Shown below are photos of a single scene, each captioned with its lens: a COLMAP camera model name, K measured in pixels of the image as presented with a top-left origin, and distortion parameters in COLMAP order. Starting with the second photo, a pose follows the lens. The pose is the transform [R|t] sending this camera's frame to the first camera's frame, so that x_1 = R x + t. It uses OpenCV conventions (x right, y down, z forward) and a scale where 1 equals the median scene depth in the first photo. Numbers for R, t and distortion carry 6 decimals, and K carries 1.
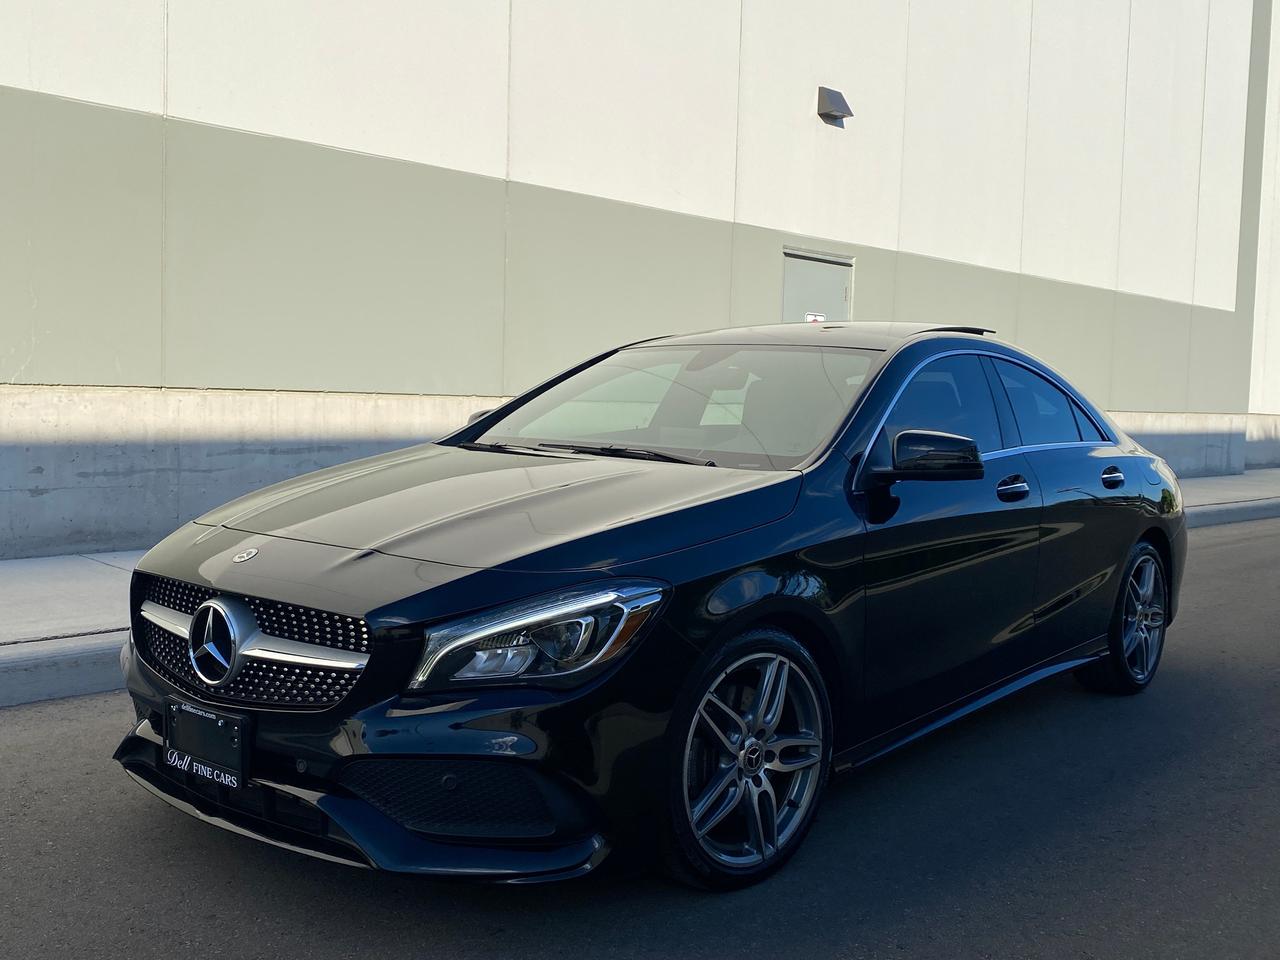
lens RADIAL K [[1322.9, 0, 640.0], [0, 1322.9, 480.0], [0, 0, 1]] dist [0.101929, -0.175397]
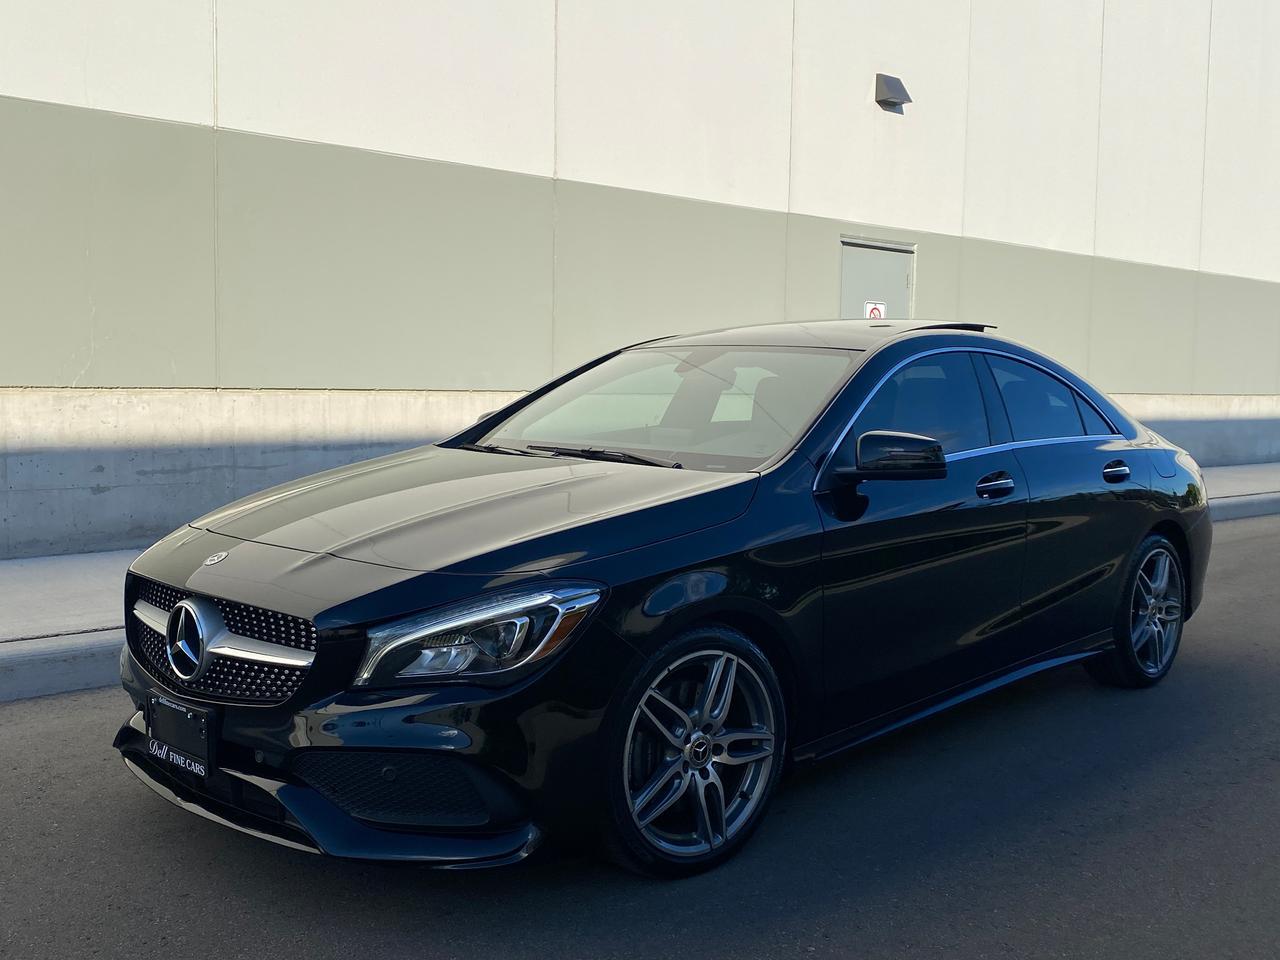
lens RADIAL K [[1322.9, 0, 640.0], [0, 1322.9, 480.0], [0, 0, 1]] dist [0.101929, -0.175397]
pose [[0.997159, -0.007267, -0.074968, 0.114364], [0.008072, 0.999913, 0.010440, -0.013644], [0.074885, -0.011015, 0.997131, -0.034845]]
